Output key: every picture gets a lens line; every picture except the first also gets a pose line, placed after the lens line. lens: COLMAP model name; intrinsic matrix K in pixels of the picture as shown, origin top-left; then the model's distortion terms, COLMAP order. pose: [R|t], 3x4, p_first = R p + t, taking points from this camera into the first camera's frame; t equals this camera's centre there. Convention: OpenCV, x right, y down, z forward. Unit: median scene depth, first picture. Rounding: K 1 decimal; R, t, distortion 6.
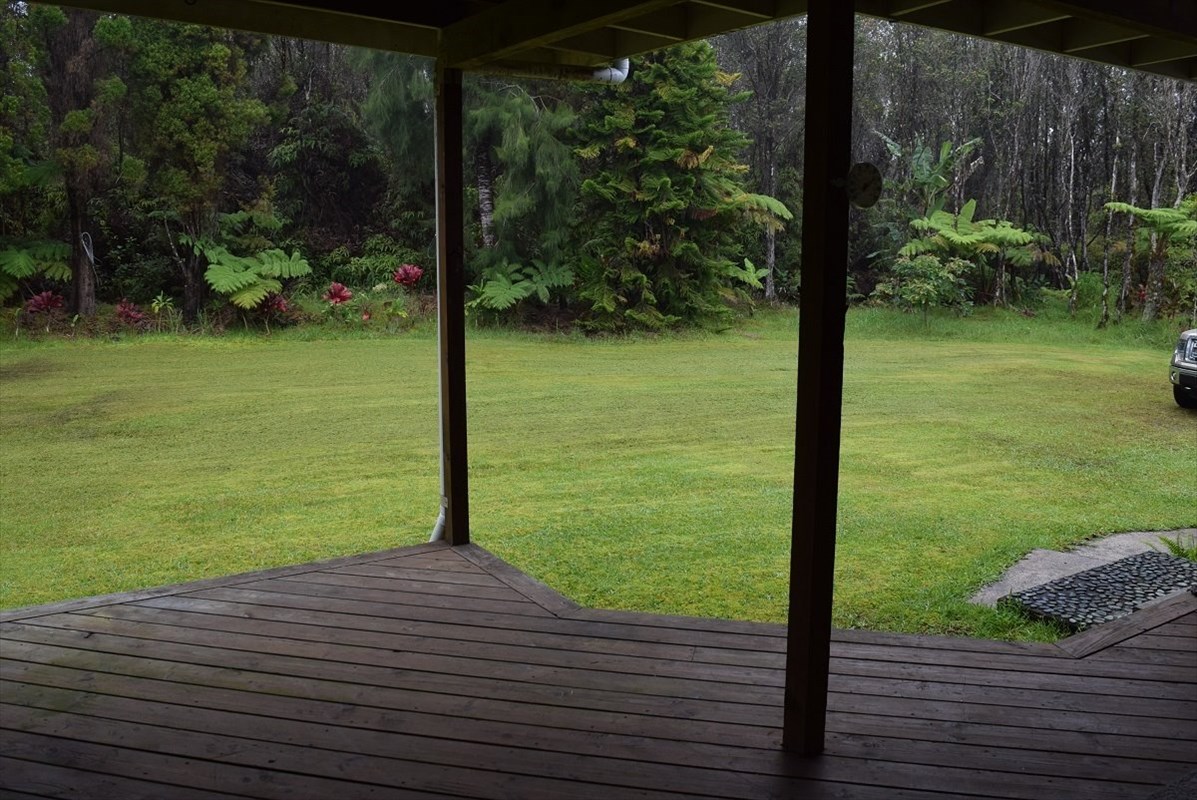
lens RADIAL K [[1007.4, 0, 598.5], [0, 1007.4, 400.0], [0, 0, 1]] dist [-0.091040, -0.008696]
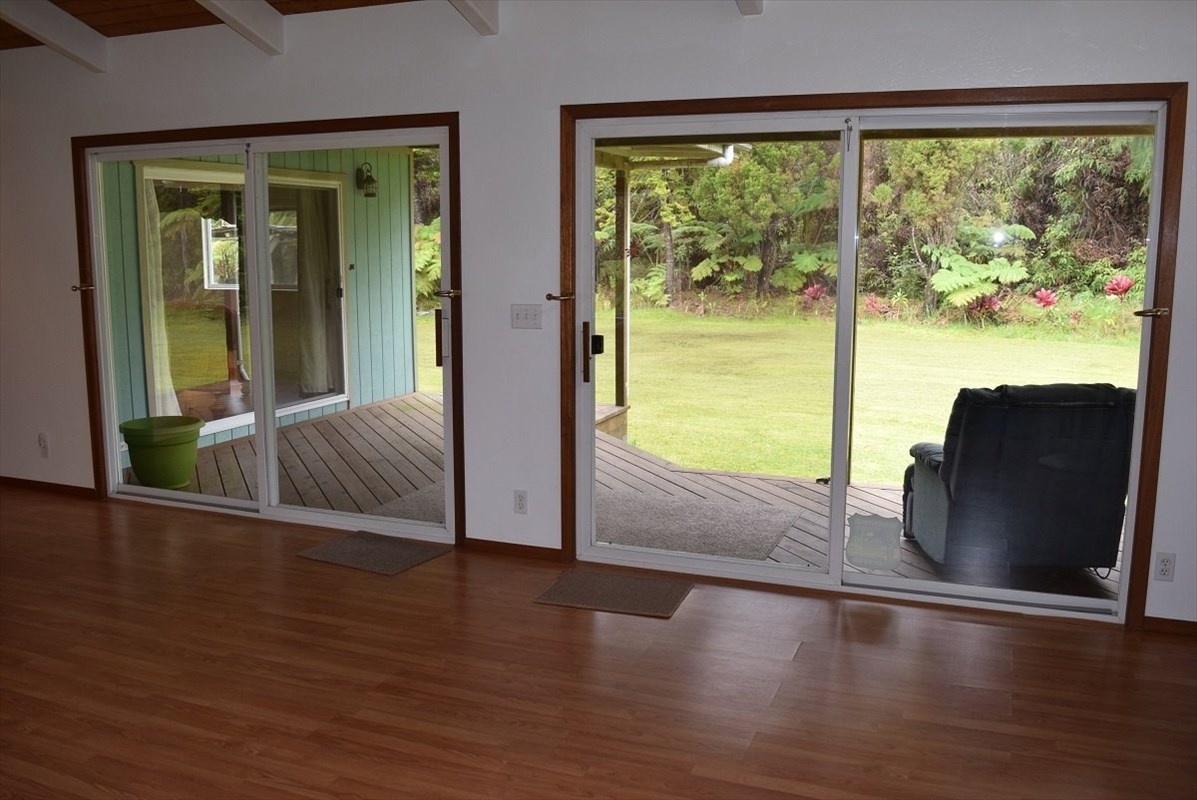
lens RADIAL K [[1007.4, 0, 598.5], [0, 1007.4, 400.0], [0, 0, 1]] dist [-0.091040, -0.008696]
pose [[0.566706, 0.122672, -0.814736, 0.396709], [-0.126628, 0.990073, 0.060993, 0.002481], [0.814131, 0.068603, 0.576615, -0.045993]]
